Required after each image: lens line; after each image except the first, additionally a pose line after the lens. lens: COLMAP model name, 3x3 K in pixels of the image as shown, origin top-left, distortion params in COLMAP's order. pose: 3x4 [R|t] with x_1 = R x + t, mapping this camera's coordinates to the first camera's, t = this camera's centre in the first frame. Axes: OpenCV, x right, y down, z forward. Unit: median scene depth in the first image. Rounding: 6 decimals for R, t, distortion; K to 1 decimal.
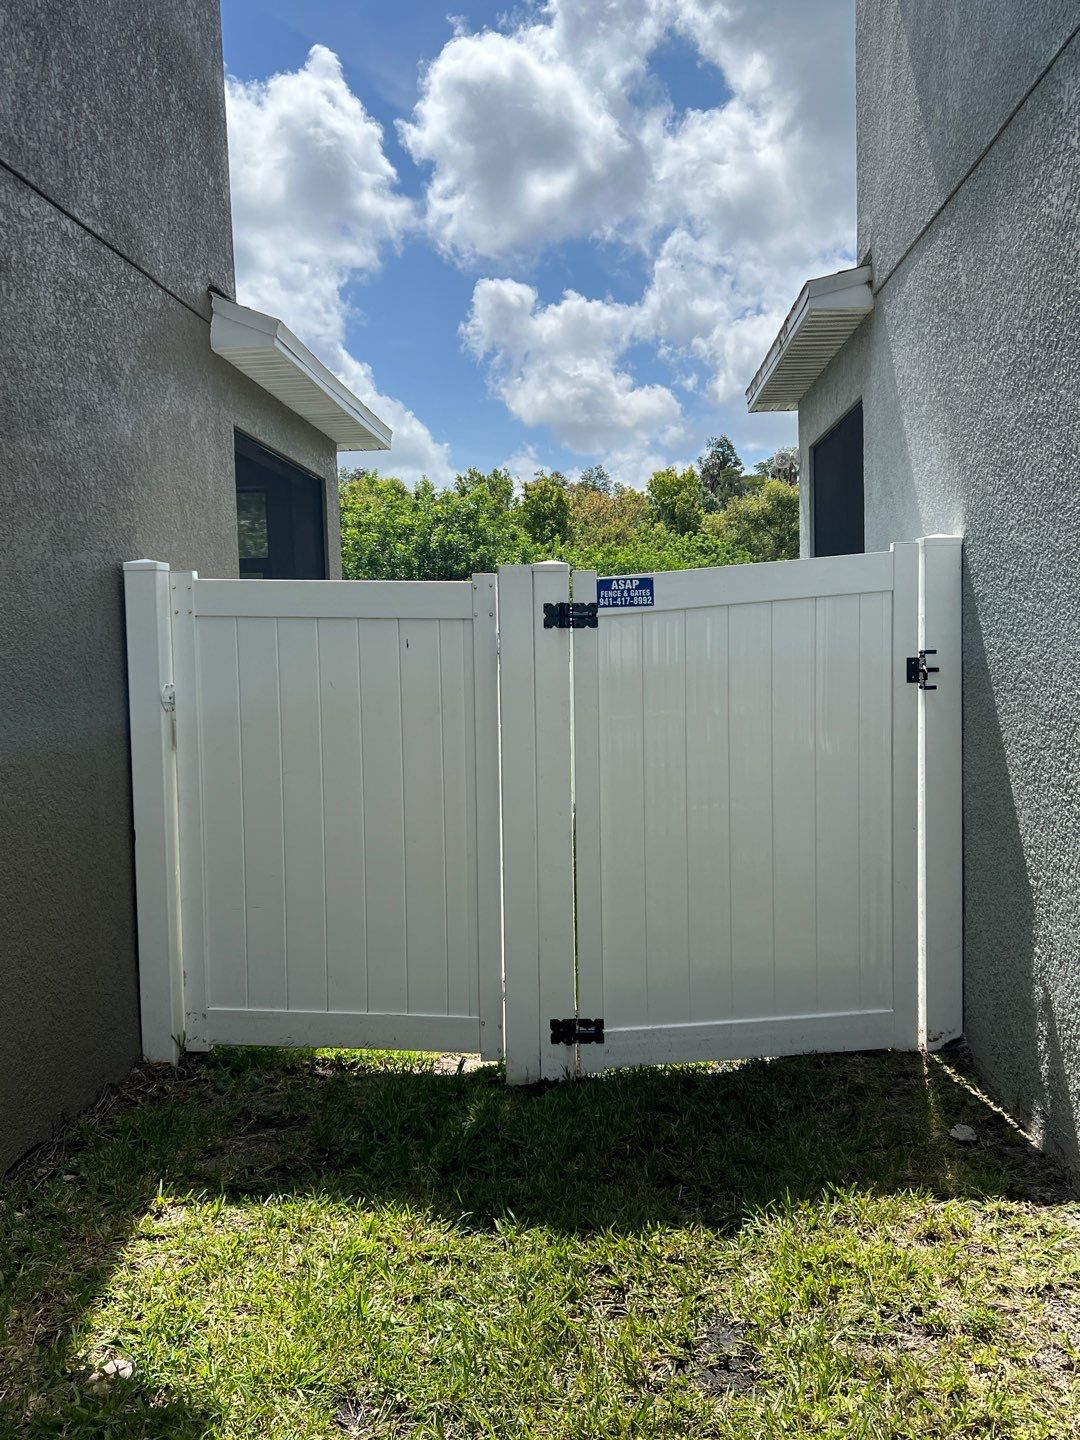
lens RADIAL K [[1259.3, 0, 538.6], [0, 1259.3, 709.4], [0, 0, 1]] dist [0.052435, -0.047676]
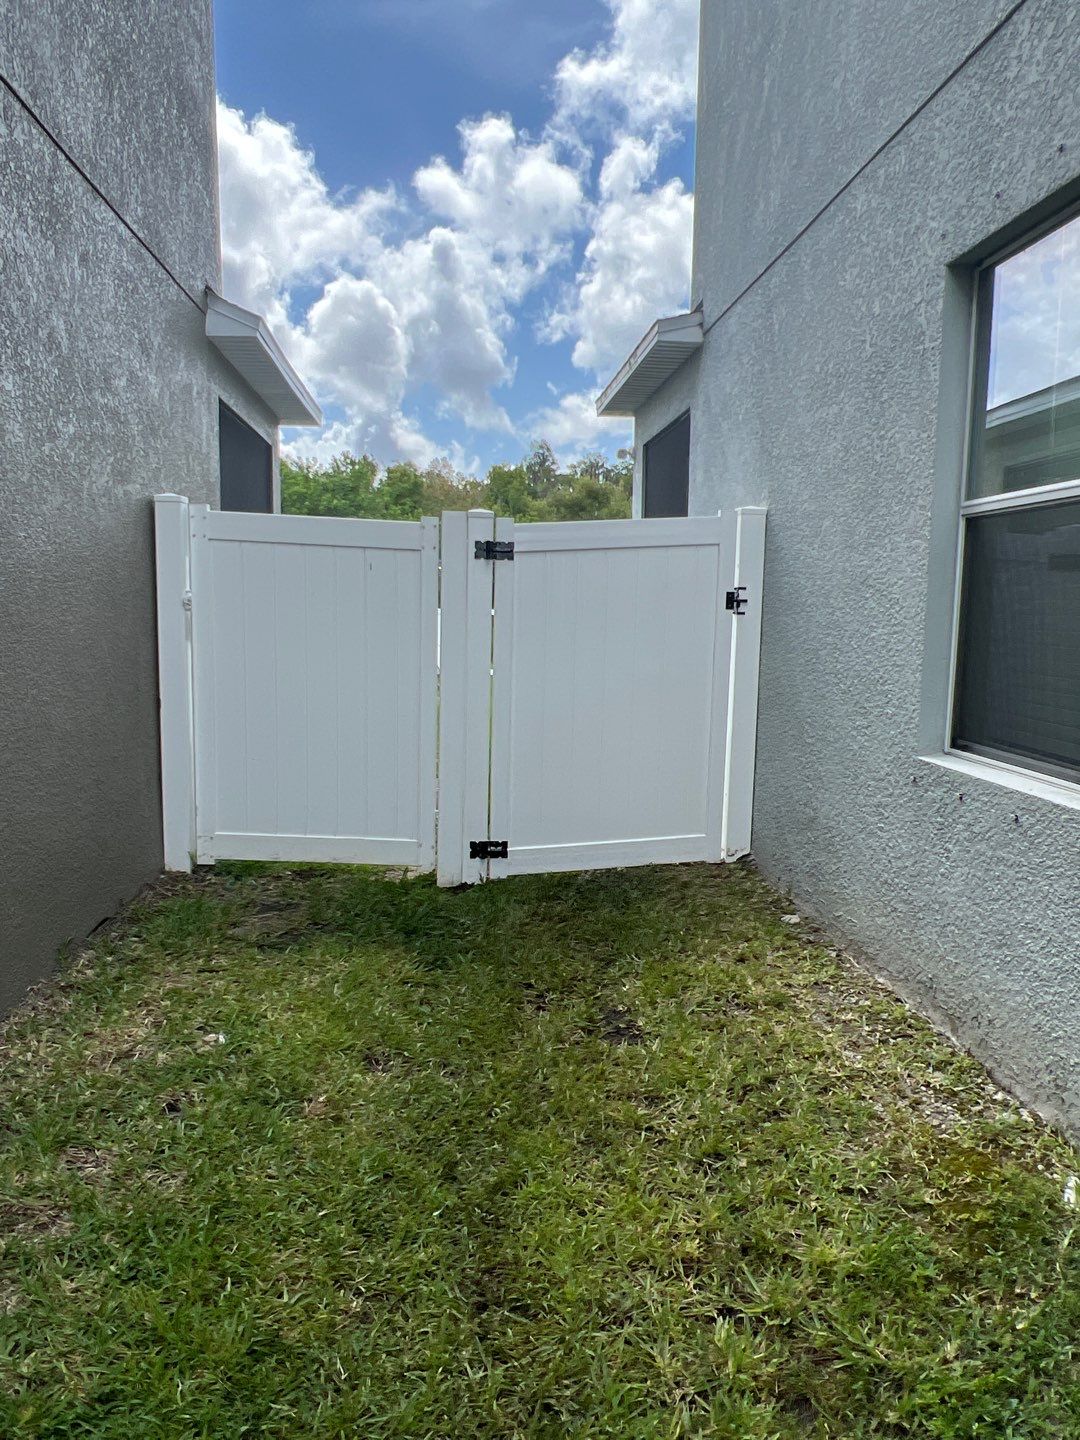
lens RADIAL K [[998.1, 0, 535.1], [0, 998.1, 717.5], [0, 0, 1]] dist [0.001625, 0.001788]
pose [[0.989196, 0.023658, 0.144680, -0.084315], [-0.032634, 0.997666, 0.059983, 0.040824], [-0.142924, -0.064056, 0.987659, -0.096531]]
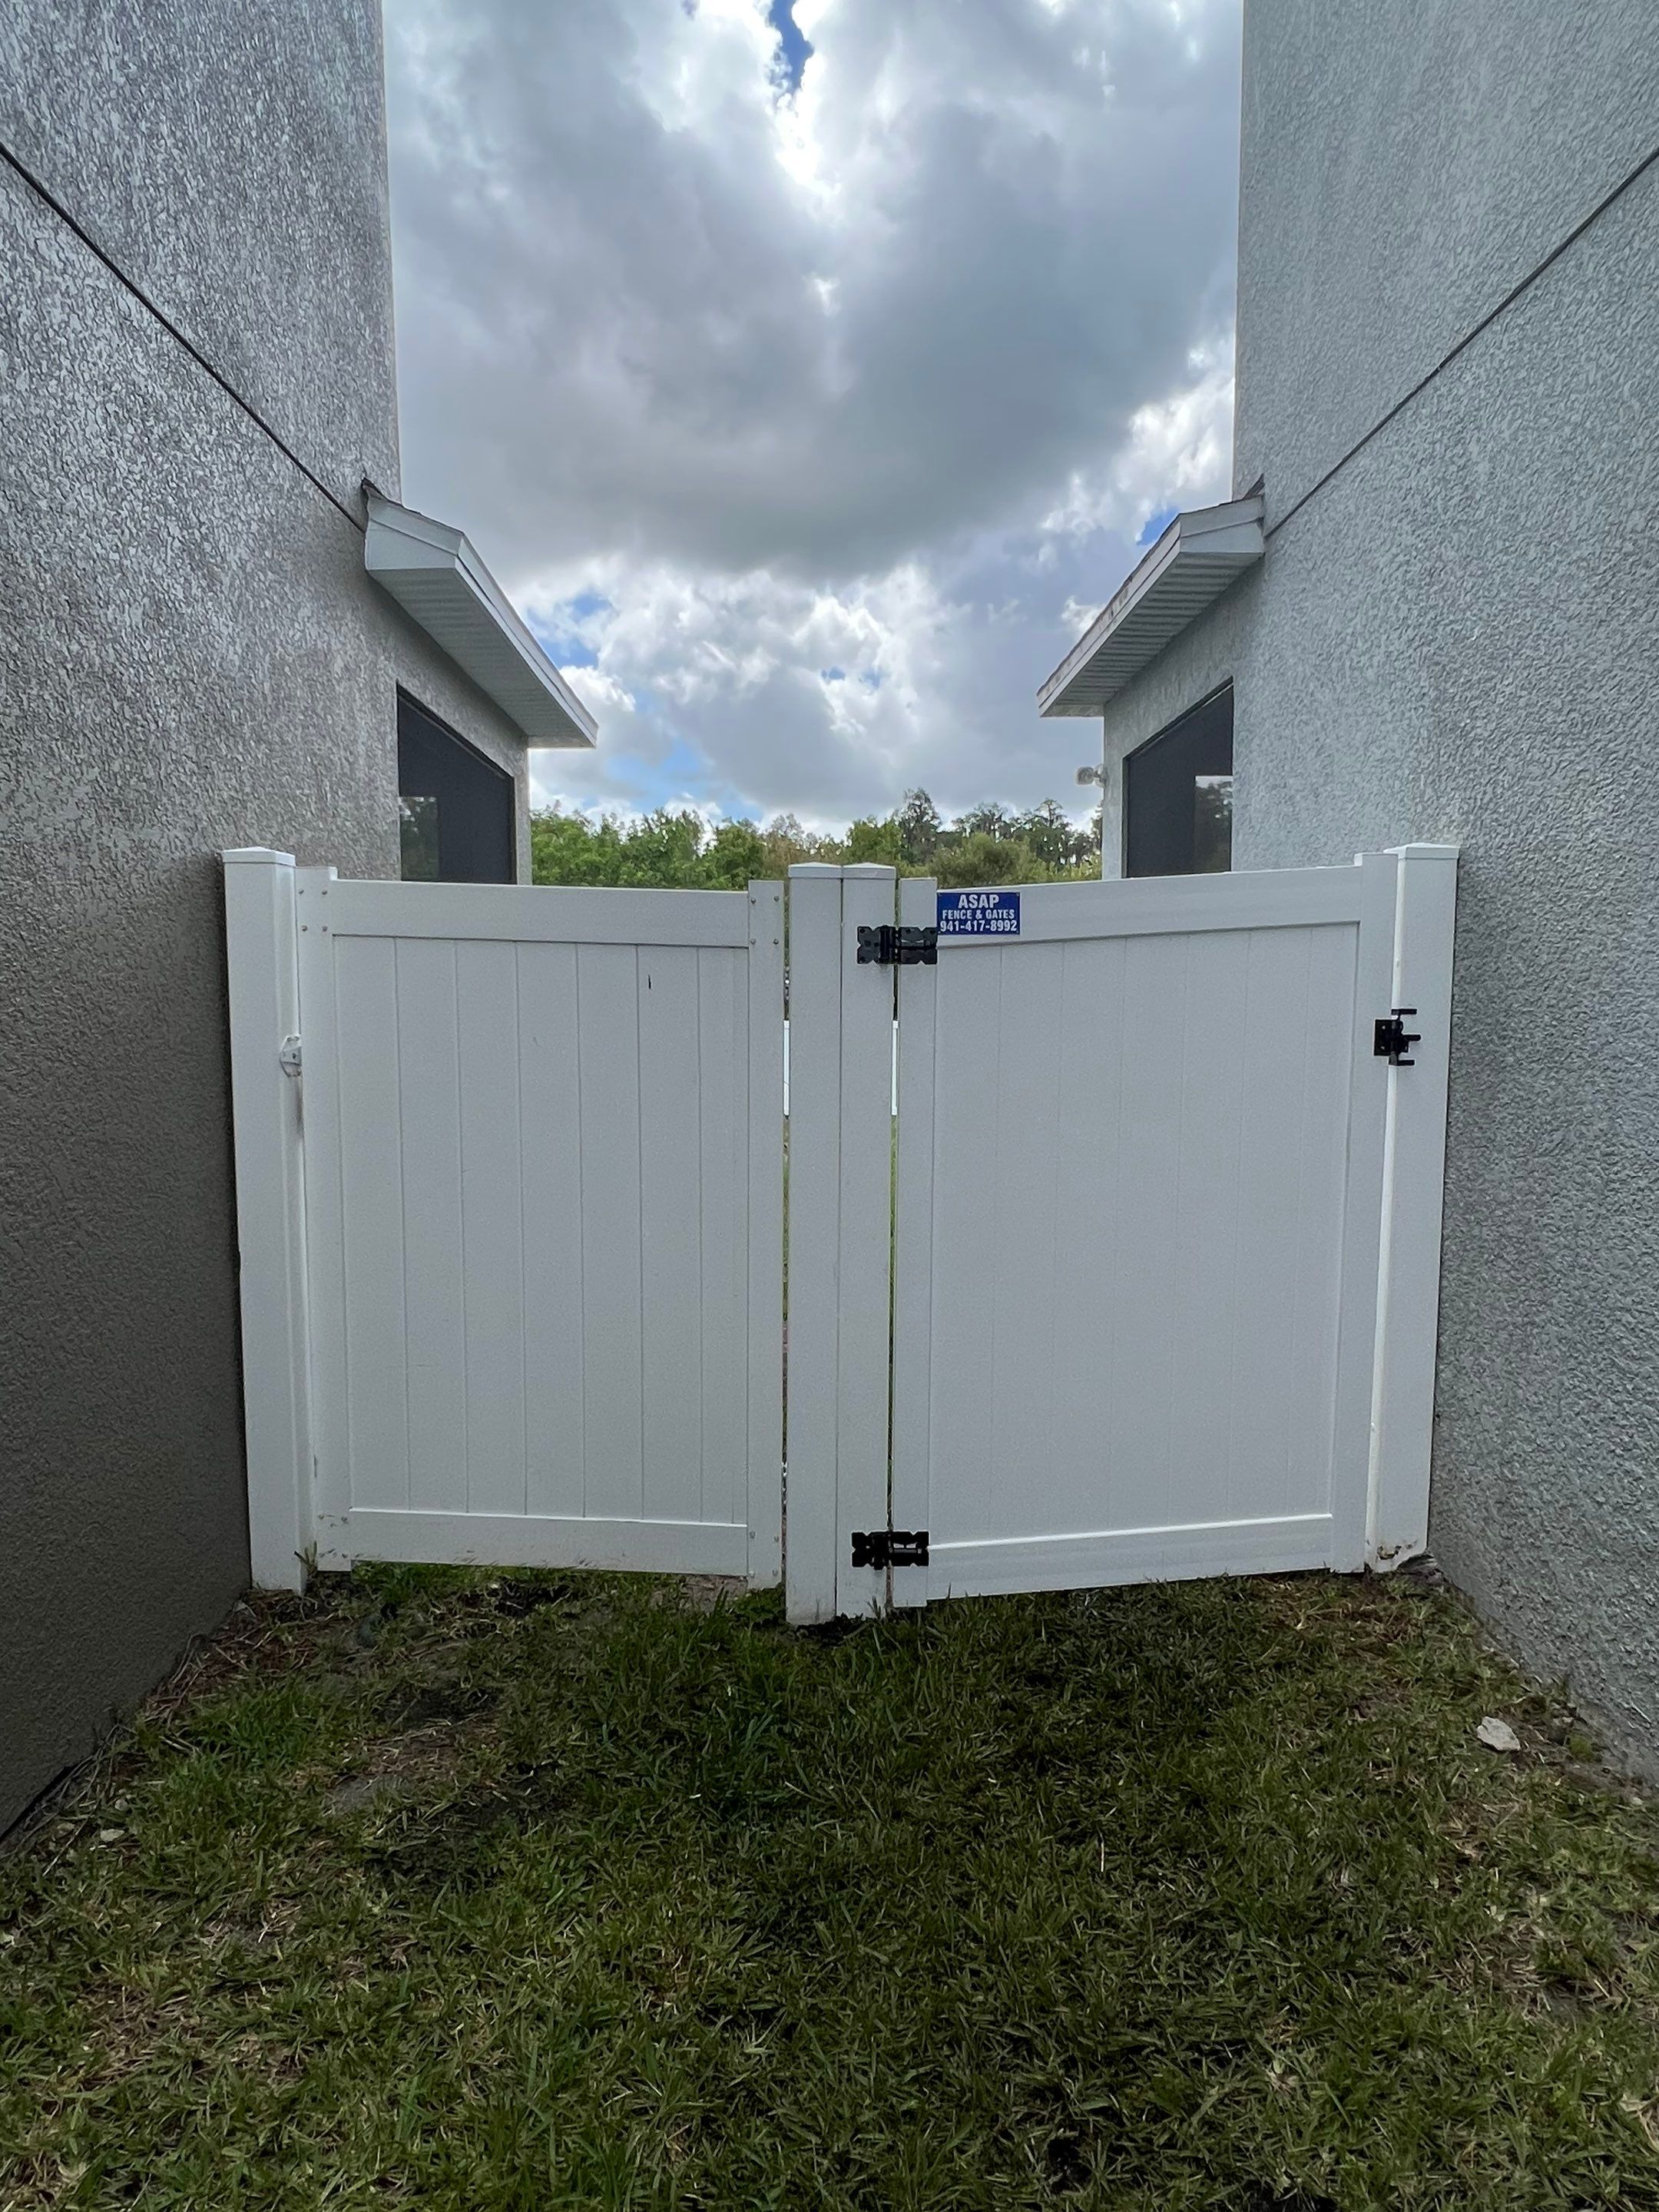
lens RADIAL K [[1320.0, 0, 807.6], [0, 1320.0, 1118.5], [0, 0, 1]] dist [0.002007, -0.000963]
pose [[0.997764, 0.016736, 0.064707, -0.066994], [-0.019058, 0.999191, 0.035423, -0.006079], [-0.064061, -0.036577, 0.997275, 0.294767]]
